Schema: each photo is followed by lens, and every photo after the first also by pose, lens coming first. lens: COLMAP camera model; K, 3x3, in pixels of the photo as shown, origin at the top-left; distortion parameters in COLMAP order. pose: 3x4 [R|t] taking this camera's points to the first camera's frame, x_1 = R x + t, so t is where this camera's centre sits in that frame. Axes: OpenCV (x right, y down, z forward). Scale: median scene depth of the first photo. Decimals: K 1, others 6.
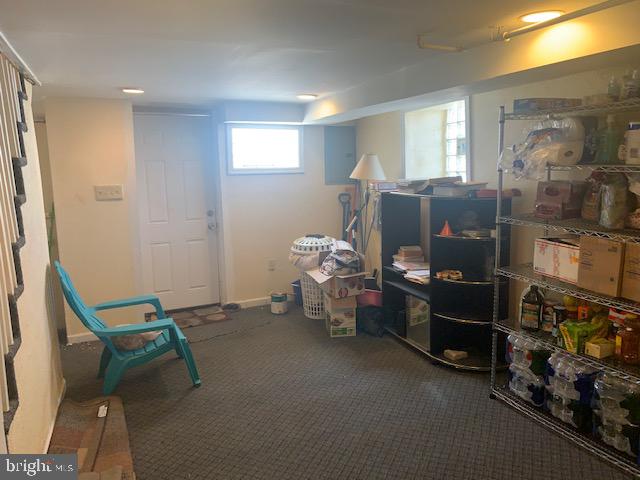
lens RADIAL K [[489.6, 0, 318.1], [0, 489.6, 236.7], [0, 0, 1]] dist [0.066065, -0.093613]
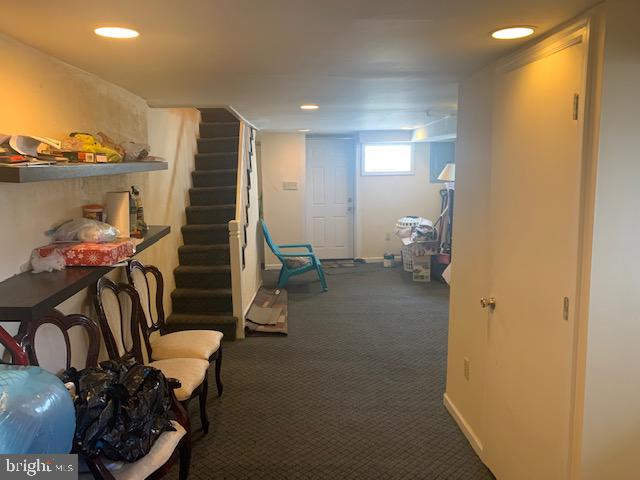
lens RADIAL K [[489.6, 0, 318.1], [0, 489.6, 236.7], [0, 0, 1]] dist [0.066065, -0.093613]
pose [[0.928136, 0.058519, -0.367612, 0.311954], [-0.055577, 0.998281, 0.018594, 0.052764], [0.368068, 0.003173, 0.929793, -0.569730]]
